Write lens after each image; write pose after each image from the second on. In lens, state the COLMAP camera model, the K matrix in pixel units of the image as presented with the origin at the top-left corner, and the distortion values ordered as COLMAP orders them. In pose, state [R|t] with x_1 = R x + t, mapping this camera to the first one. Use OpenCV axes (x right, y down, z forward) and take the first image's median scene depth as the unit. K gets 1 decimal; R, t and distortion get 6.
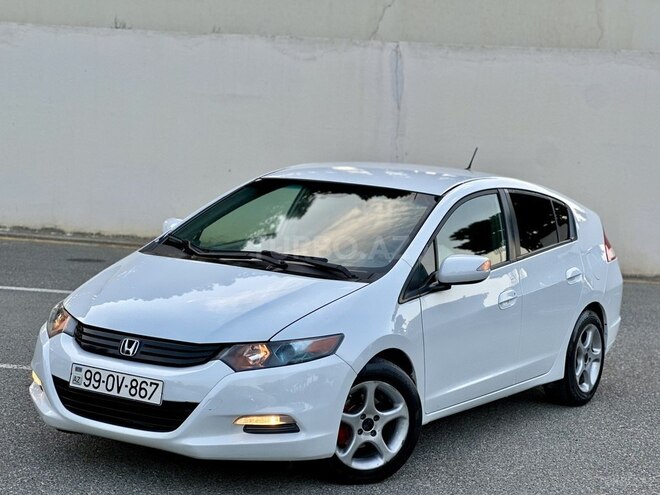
lens RADIAL K [[1523.9, 0, 333.3], [0, 1523.9, 214.5], [0, 0, 1]] dist [0.034158, 3.186537]
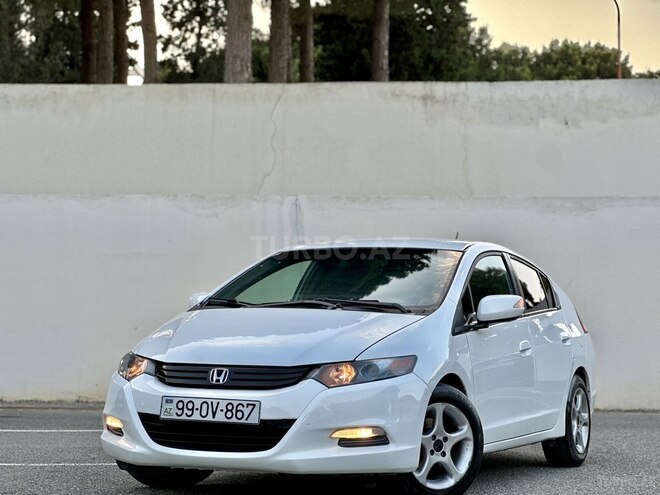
lens RADIAL K [[1523.9, 0, 333.3], [0, 1523.9, 214.5], [0, 0, 1]] dist [0.034158, 3.186537]
pose [[0.990114, -0.034775, 0.135888, -0.184820], [0.054526, 0.988009, -0.144450, 0.126485], [-0.129235, 0.150432, 0.980137, -0.052244]]
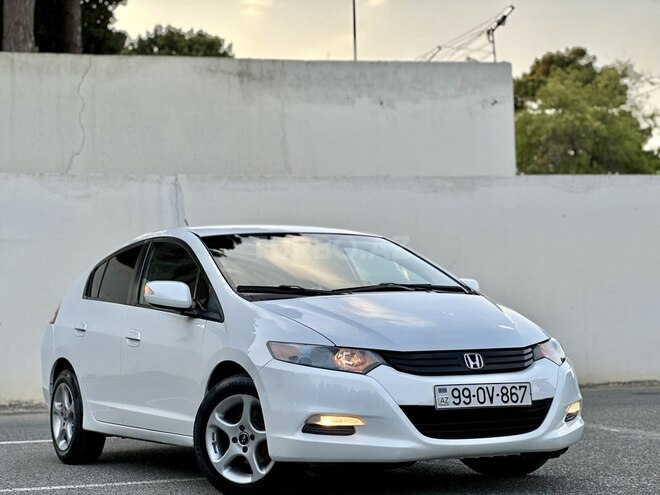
lens RADIAL K [[1523.9, 0, 333.3], [0, 1523.9, 214.5], [0, 0, 1]] dist [0.034158, 3.186537]
pose [[0.898820, -0.043044, 0.436199, -0.715936], [0.101958, 0.988400, -0.112557, 0.074955], [-0.426294, 0.145642, 0.892783, 0.246681]]
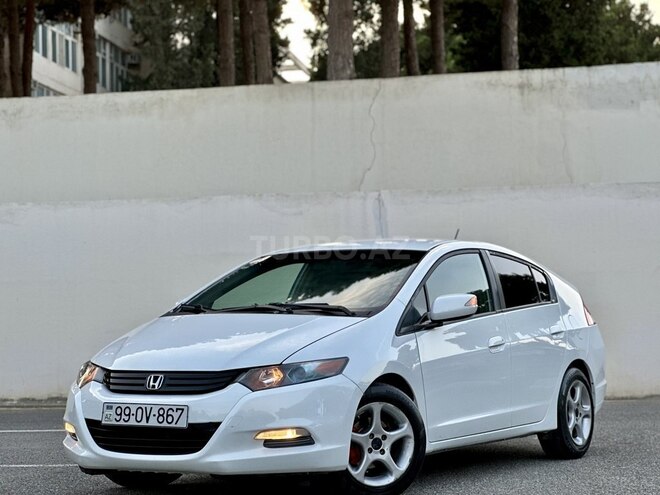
lens RADIAL K [[1523.9, 0, 333.3], [0, 1523.9, 214.5], [0, 0, 1]] dist [0.034158, 3.186537]
pose [[0.997323, -0.071956, 0.012975, -0.010429], [0.073075, 0.986912, -0.143755, 0.128641], [-0.002461, 0.144318, 0.989528, -0.100182]]
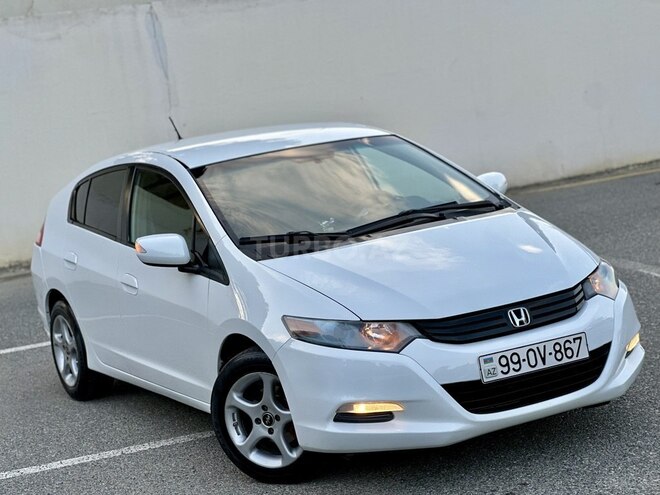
lens RADIAL K [[1523.9, 0, 333.3], [0, 1523.9, 214.5], [0, 0, 1]] dist [0.034158, 3.186537]
pose [[0.883171, -0.215870, 0.416425, -0.649509], [0.208927, 0.975913, 0.062800, -0.064541], [-0.419951, 0.031540, 0.906999, 0.359247]]
